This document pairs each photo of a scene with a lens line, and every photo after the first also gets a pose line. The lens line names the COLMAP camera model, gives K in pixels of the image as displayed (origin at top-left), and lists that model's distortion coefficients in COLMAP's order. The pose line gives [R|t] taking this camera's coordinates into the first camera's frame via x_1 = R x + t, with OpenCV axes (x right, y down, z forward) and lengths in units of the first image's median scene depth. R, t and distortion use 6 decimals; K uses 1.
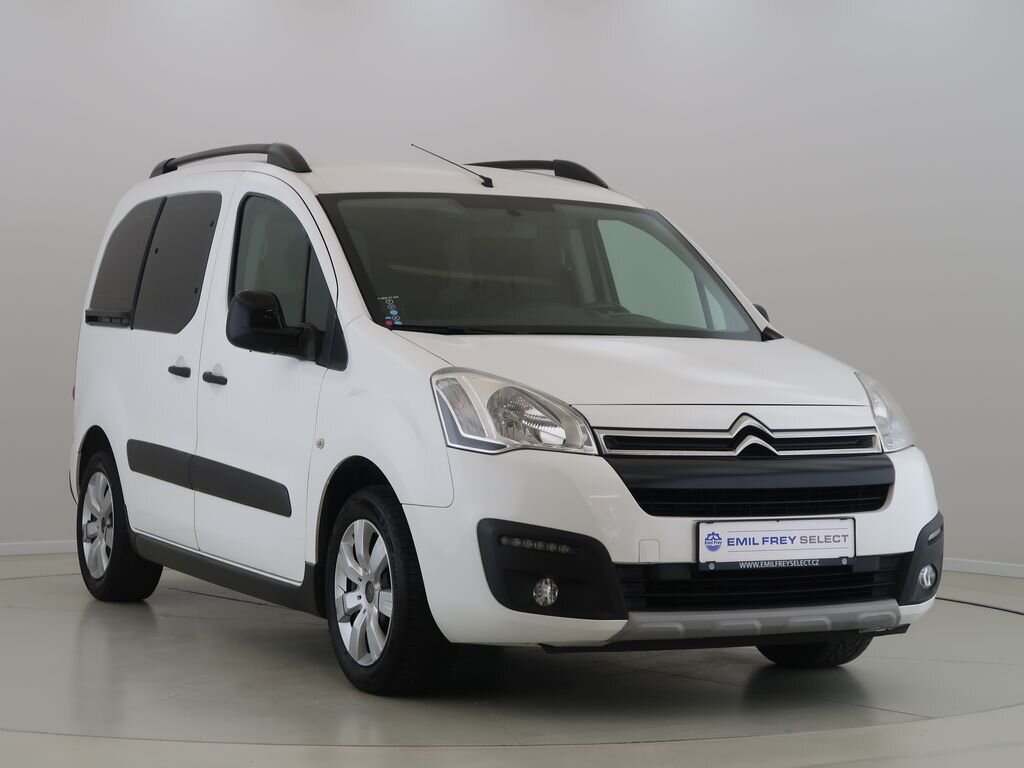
lens RADIAL K [[1445.6, 0, 512.0], [0, 1445.6, 384.0], [0, 0, 1]] dist [-0.005910, -0.048024]
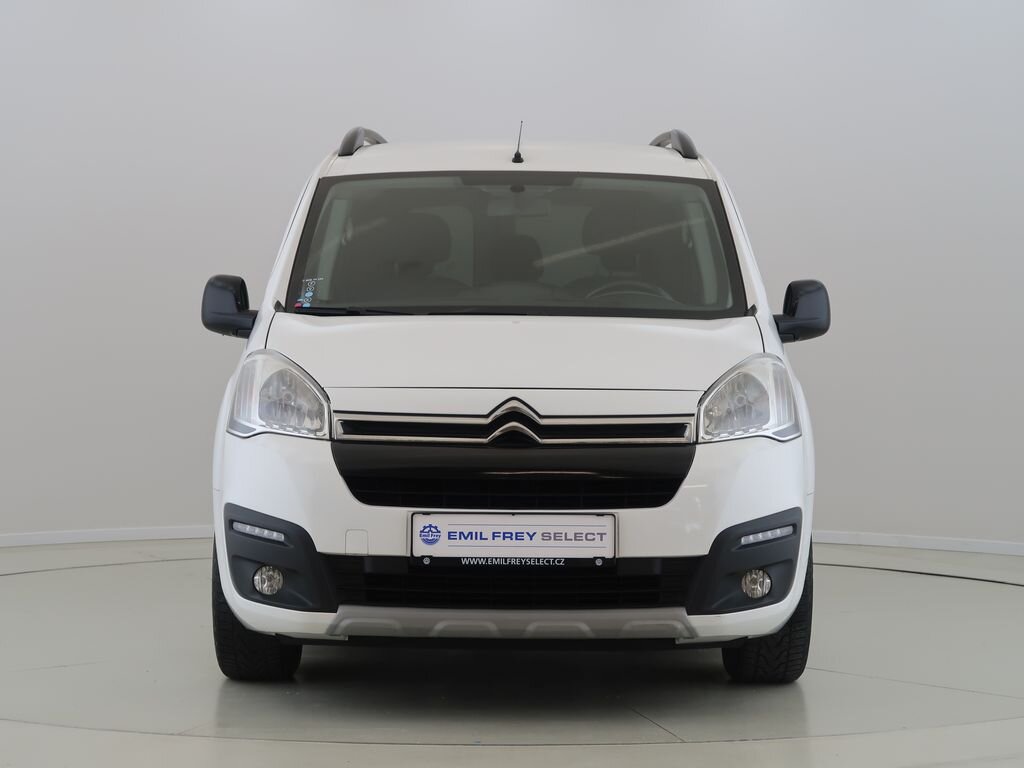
lens RADIAL K [[1445.6, 0, 512.0], [0, 1445.6, 384.0], [0, 0, 1]] dist [-0.005910, -0.048024]
pose [[0.947842, 0.003336, -0.318723, 0.466553], [0.000226, 0.999938, 0.011136, 0.001499], [0.318741, -0.010627, 0.947782, 0.128548]]
